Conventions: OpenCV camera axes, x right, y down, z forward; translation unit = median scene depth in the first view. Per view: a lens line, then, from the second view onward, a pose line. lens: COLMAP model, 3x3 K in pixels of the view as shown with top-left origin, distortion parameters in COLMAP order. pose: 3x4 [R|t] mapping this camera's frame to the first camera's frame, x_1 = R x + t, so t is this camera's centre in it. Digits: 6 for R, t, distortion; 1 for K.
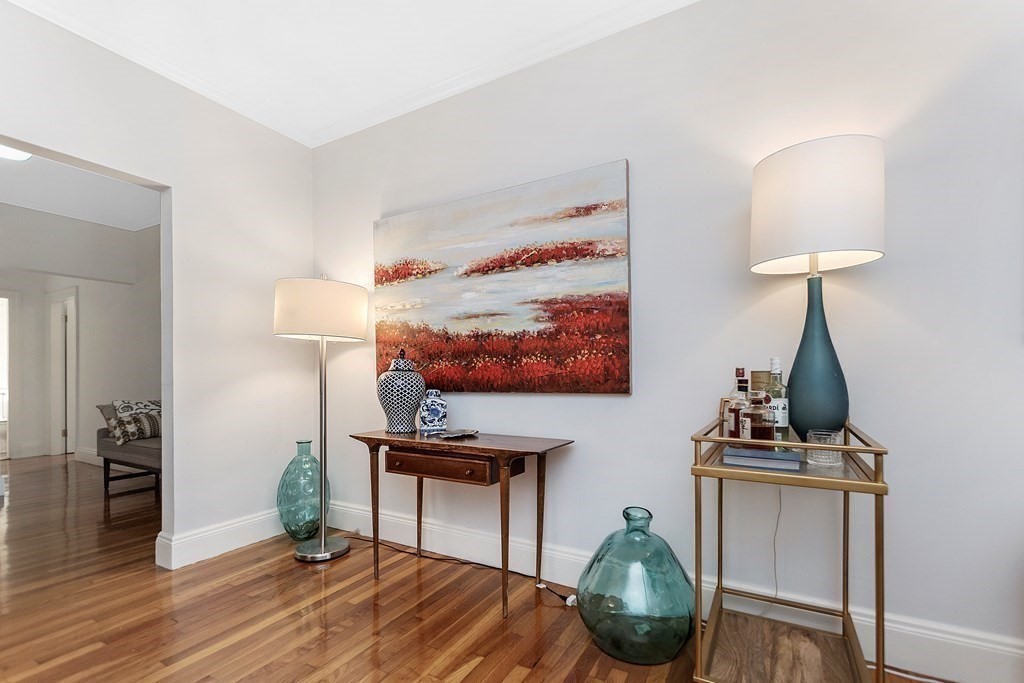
lens RADIAL K [[445.6, 0, 521.9], [0, 445.6, 353.2], [0, 0, 1]] dist [0.001322, -0.000661]
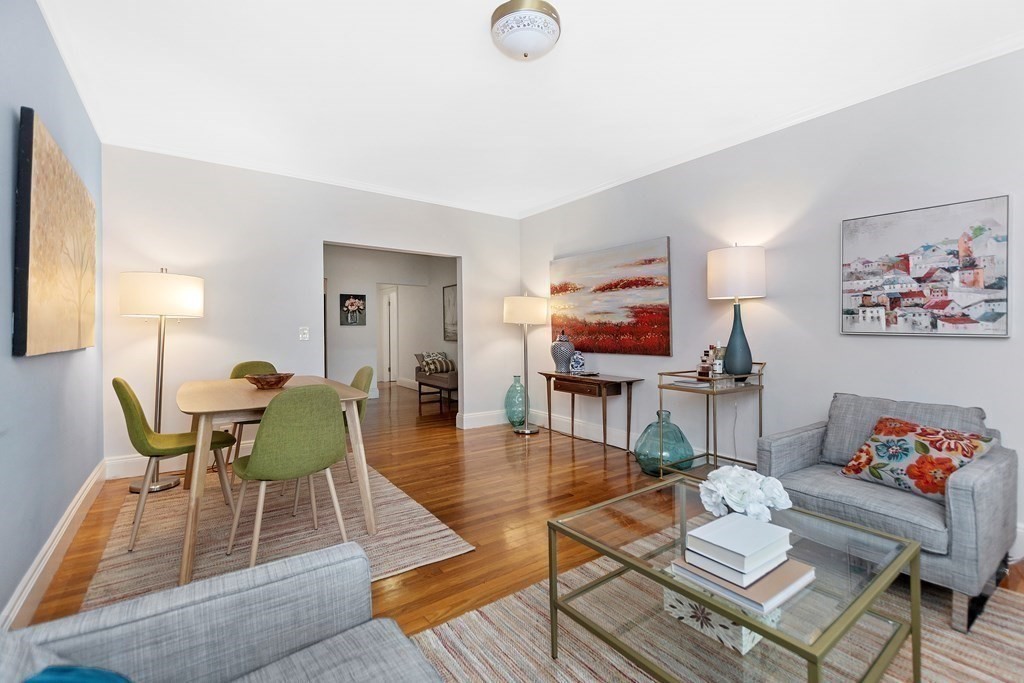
lens RADIAL K [[445.6, 0, 516.0], [0, 445.6, 336.2], [0, 0, 1]] dist [0.001322, -0.000661]
pose [[0.905991, 0.012737, -0.423104, 0.375642], [0.009969, 0.998628, 0.051409, -0.085343], [0.423179, -0.050794, 0.904621, -0.863342]]
